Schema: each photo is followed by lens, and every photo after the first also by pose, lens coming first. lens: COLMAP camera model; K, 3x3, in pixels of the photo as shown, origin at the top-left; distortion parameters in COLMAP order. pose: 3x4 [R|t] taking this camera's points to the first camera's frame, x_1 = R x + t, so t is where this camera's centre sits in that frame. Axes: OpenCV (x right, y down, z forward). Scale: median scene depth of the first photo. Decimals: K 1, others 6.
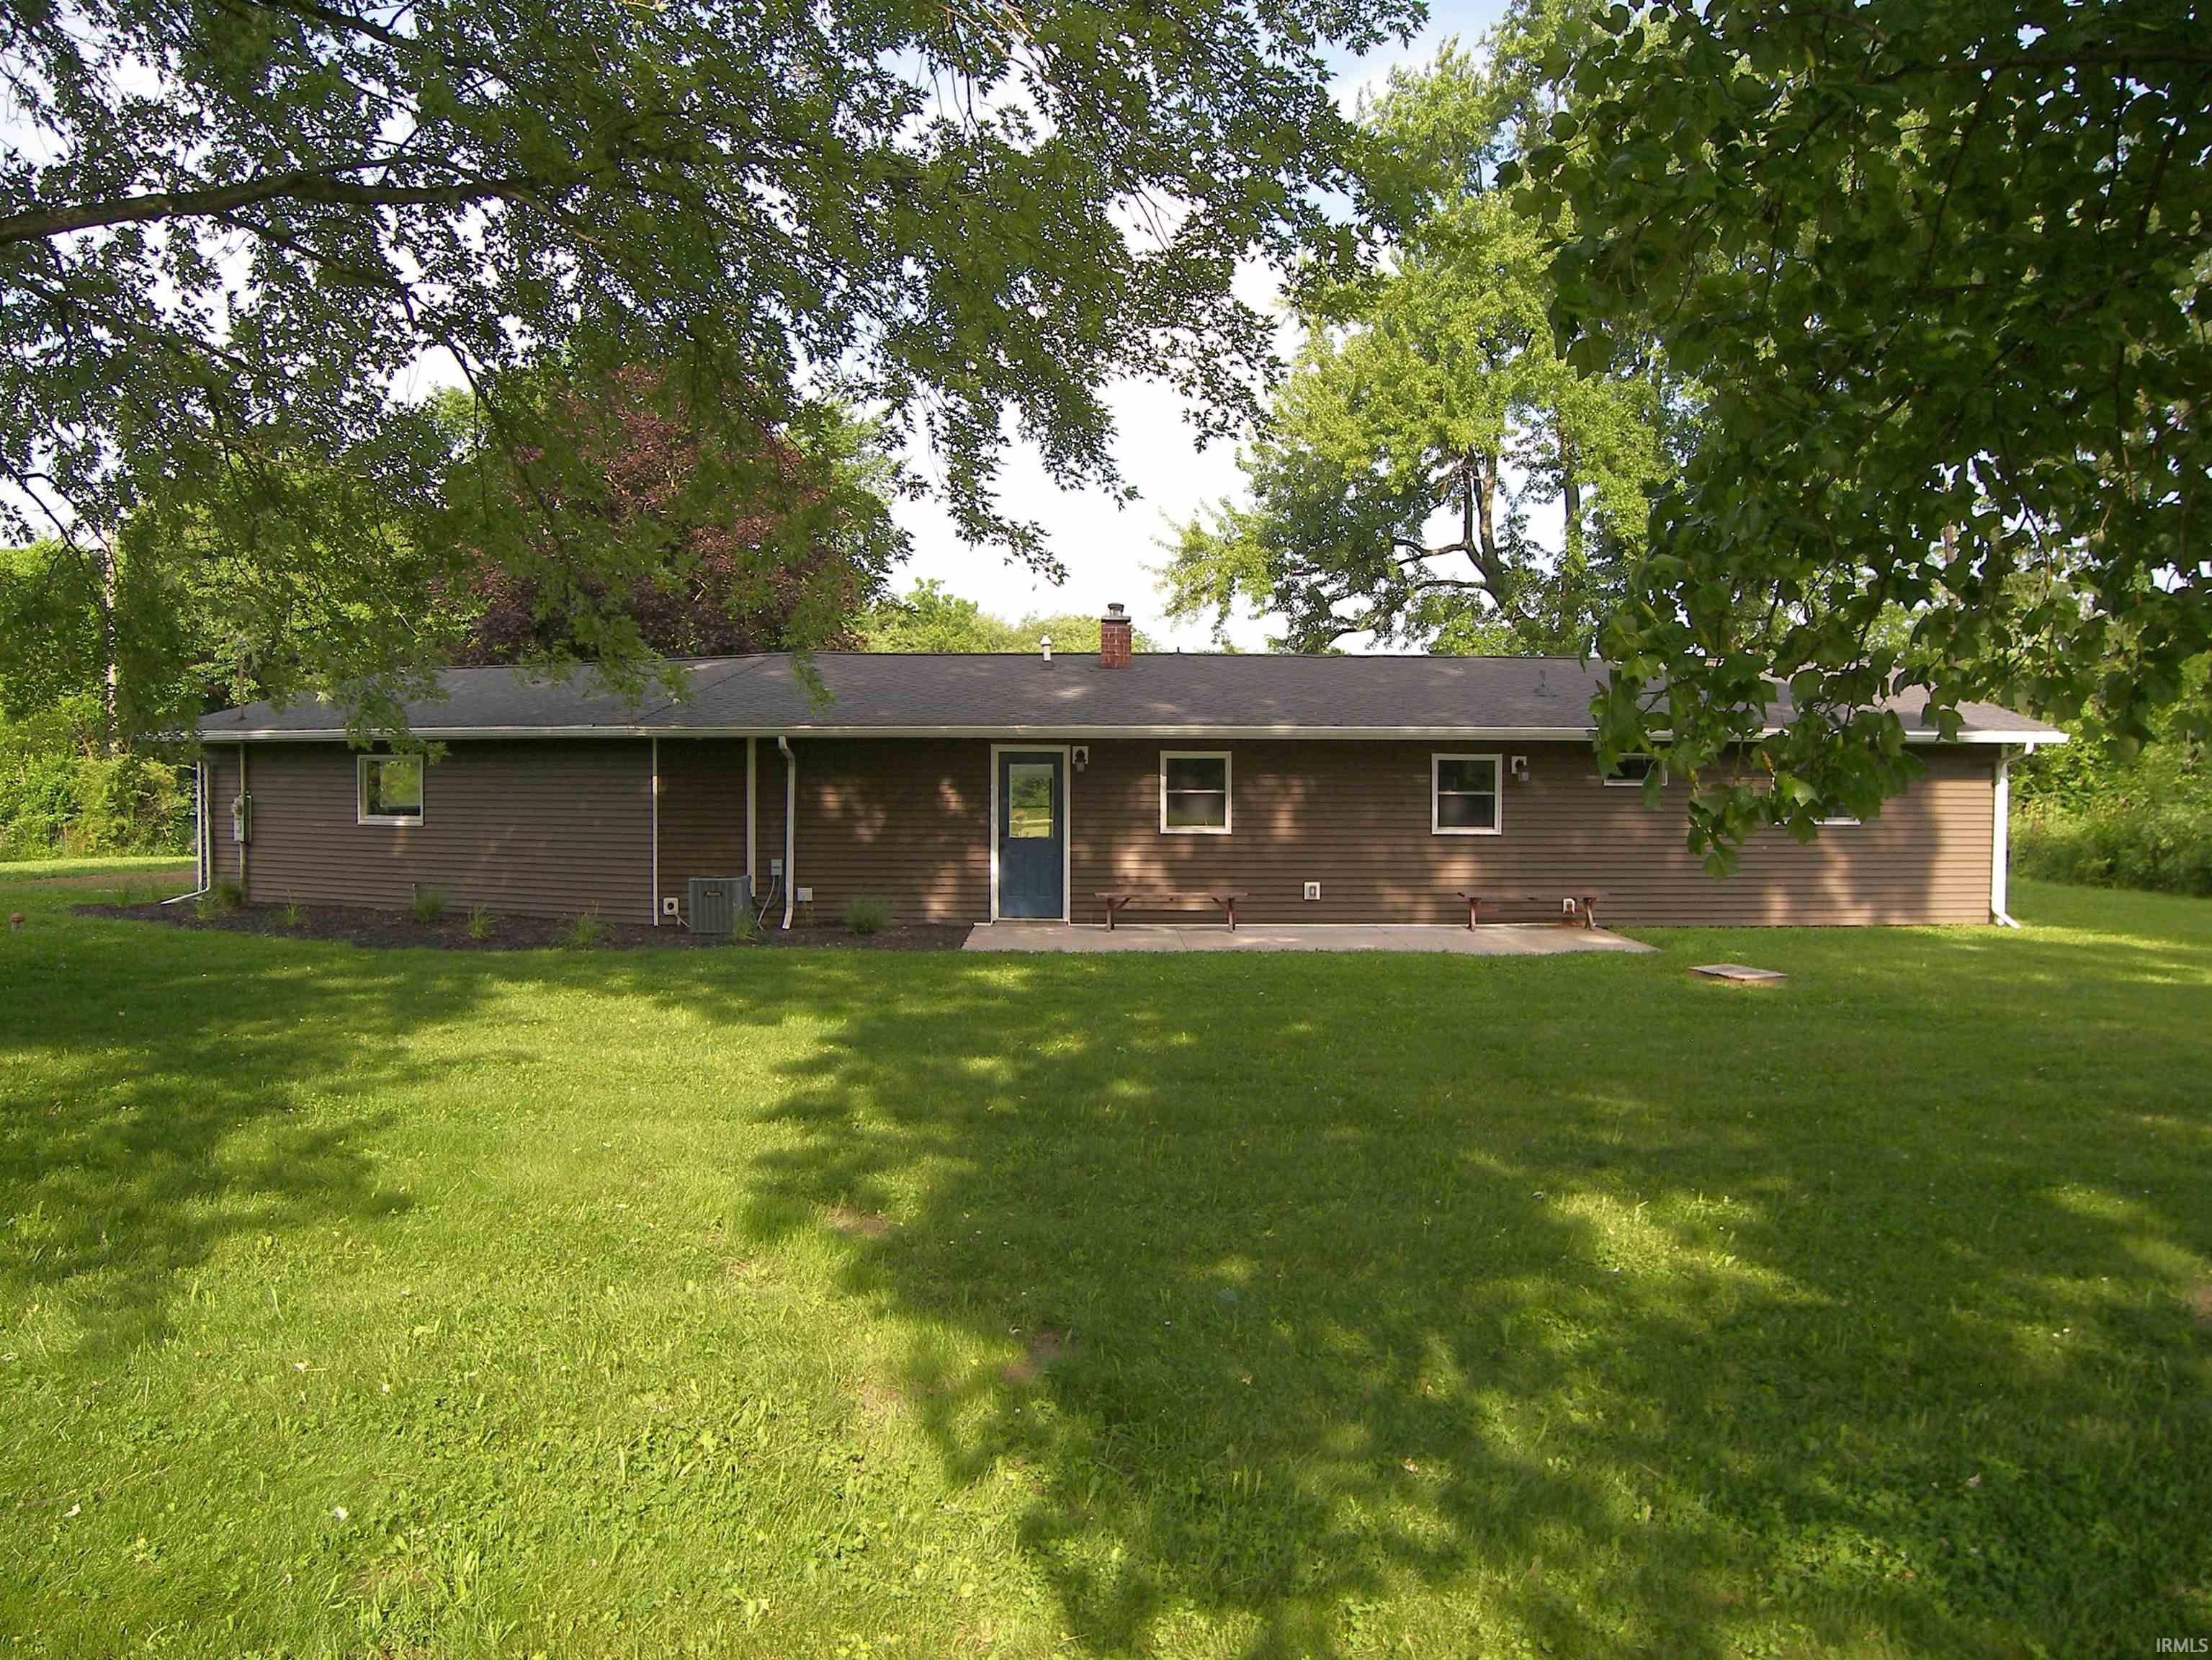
lens RADIAL K [[1556.5, 0, 1110.8], [0, 1556.5, 837.6], [0, 0, 1]] dist [-0.162142, 0.117534]
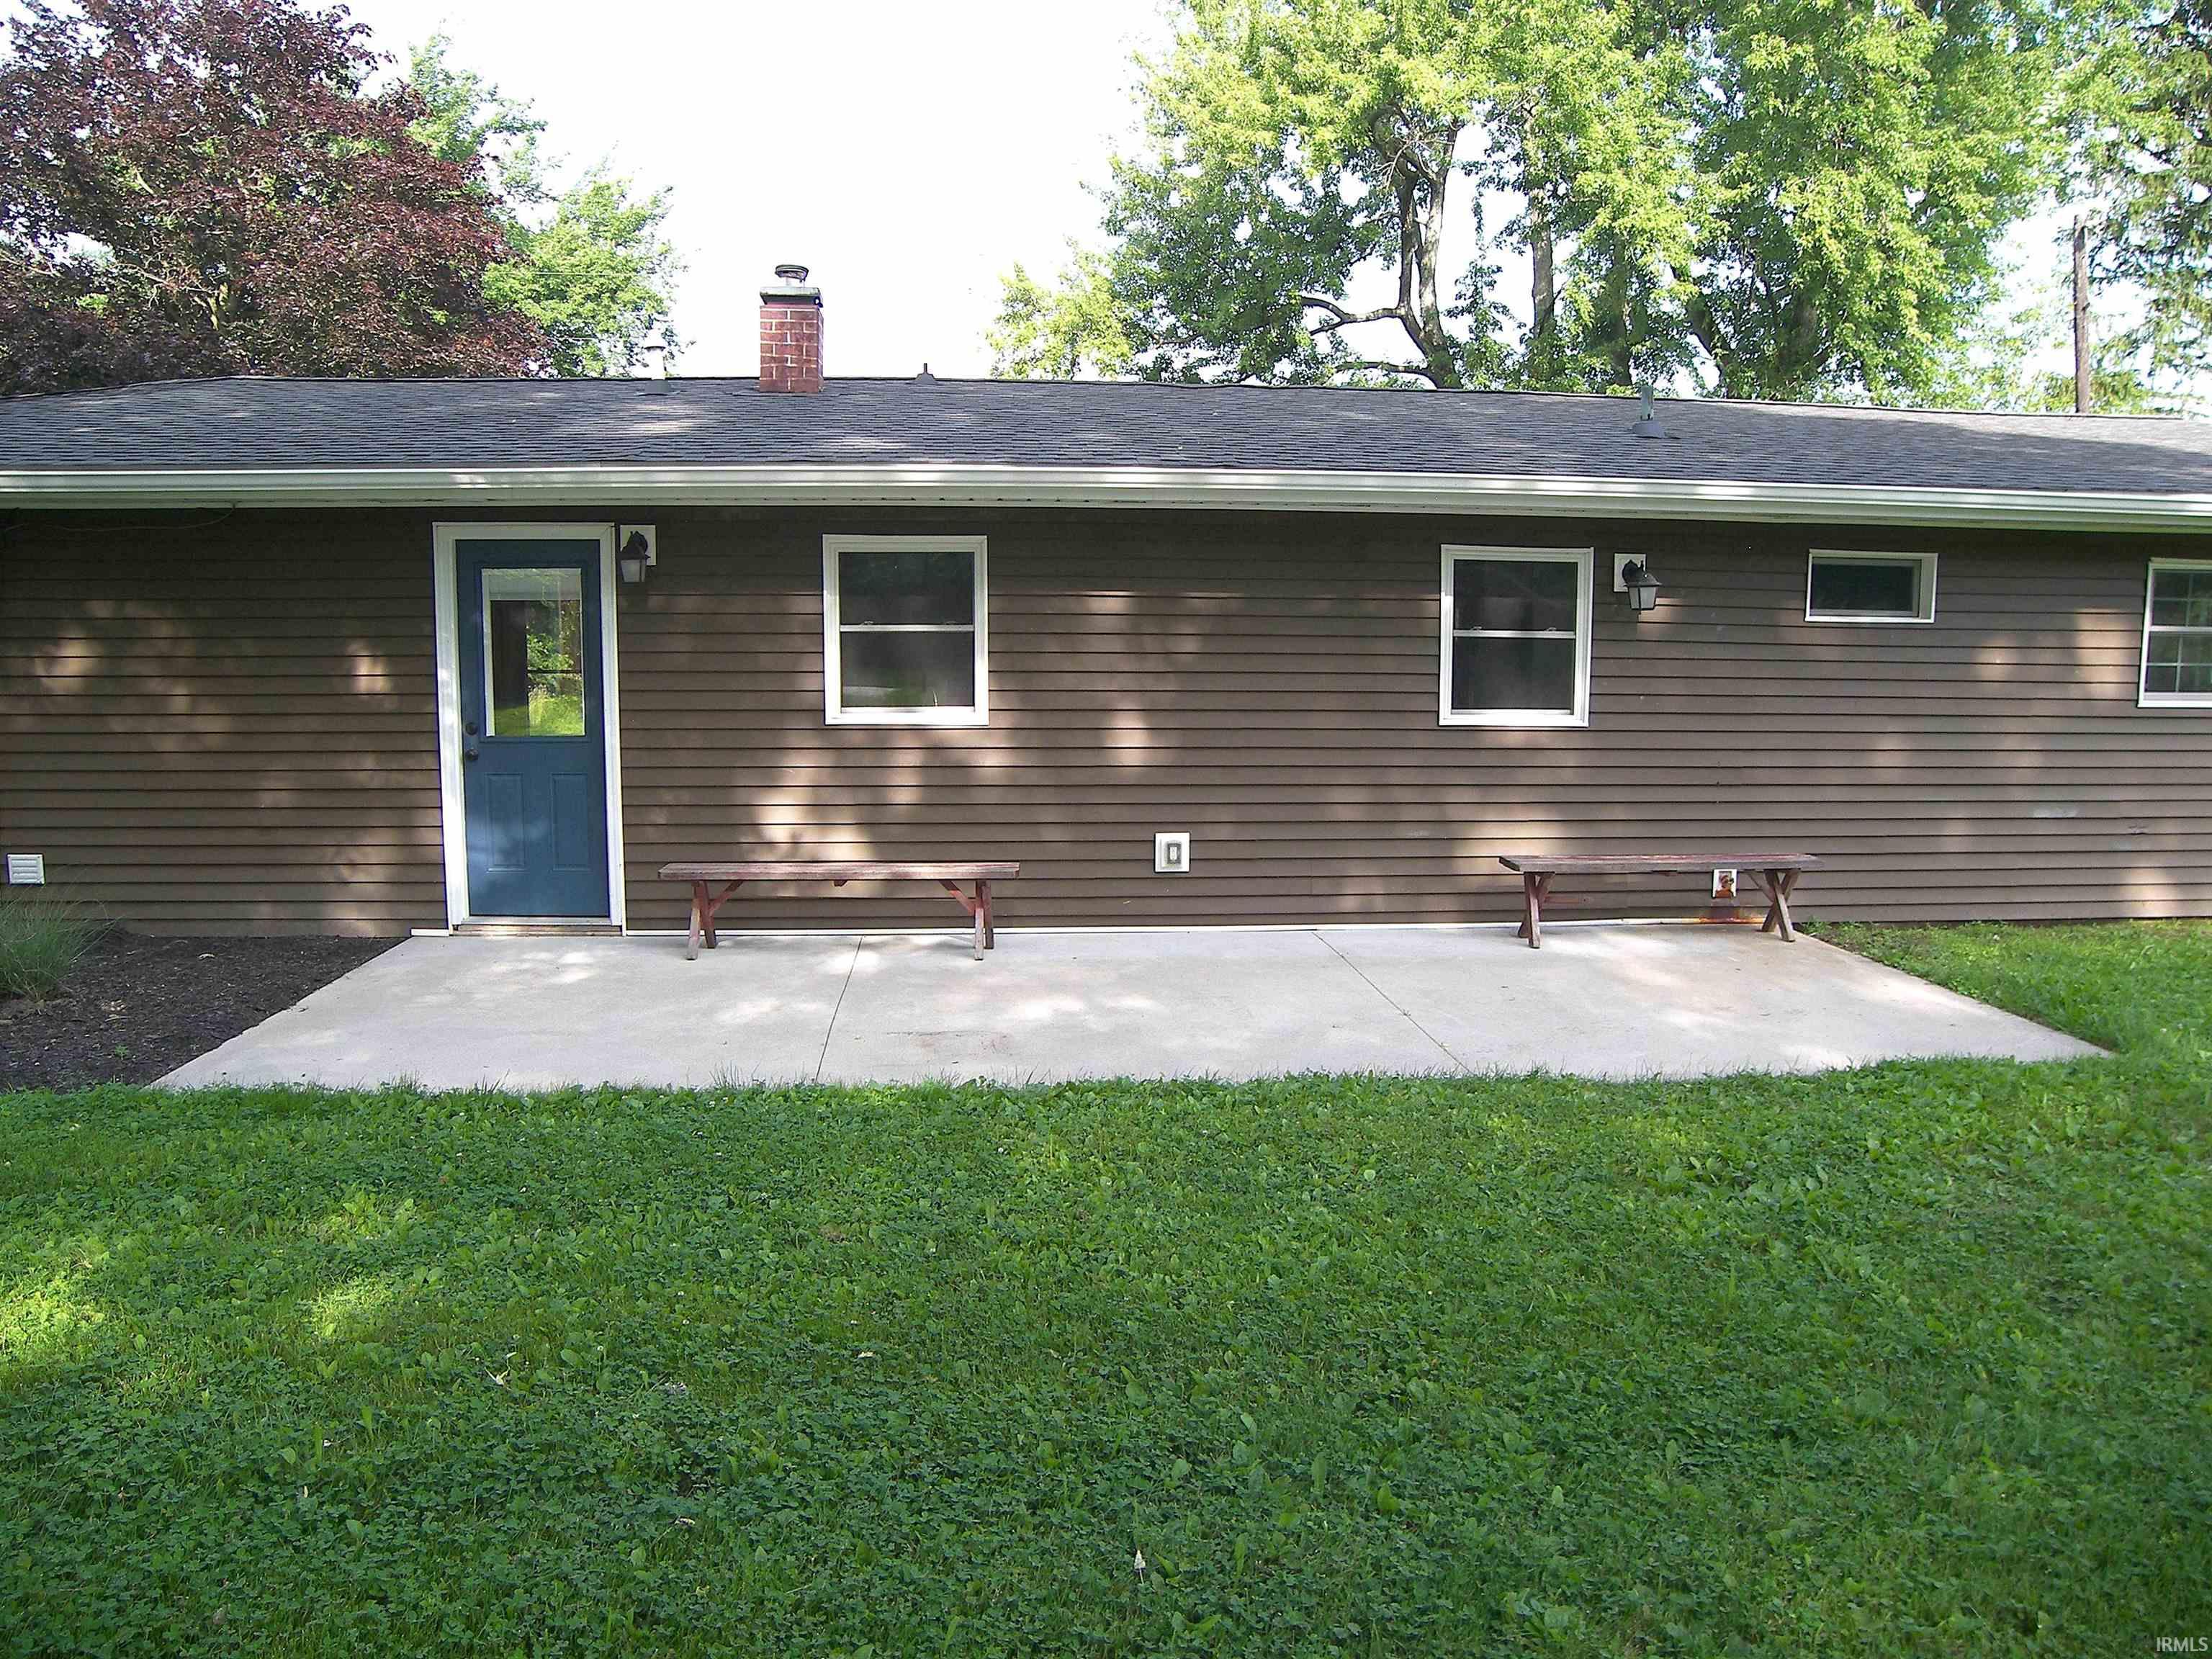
lens RADIAL K [[1556.3, 0, 1110.8], [0, 1556.3, 837.1], [0, 0, 1]] dist [-0.162142, 0.117534]
pose [[0.997191, -0.007170, 0.074551, 0.068801], [0.000894, 0.996475, 0.083890, -0.006581], [-0.074890, -0.083588, 0.993682, 0.486458]]
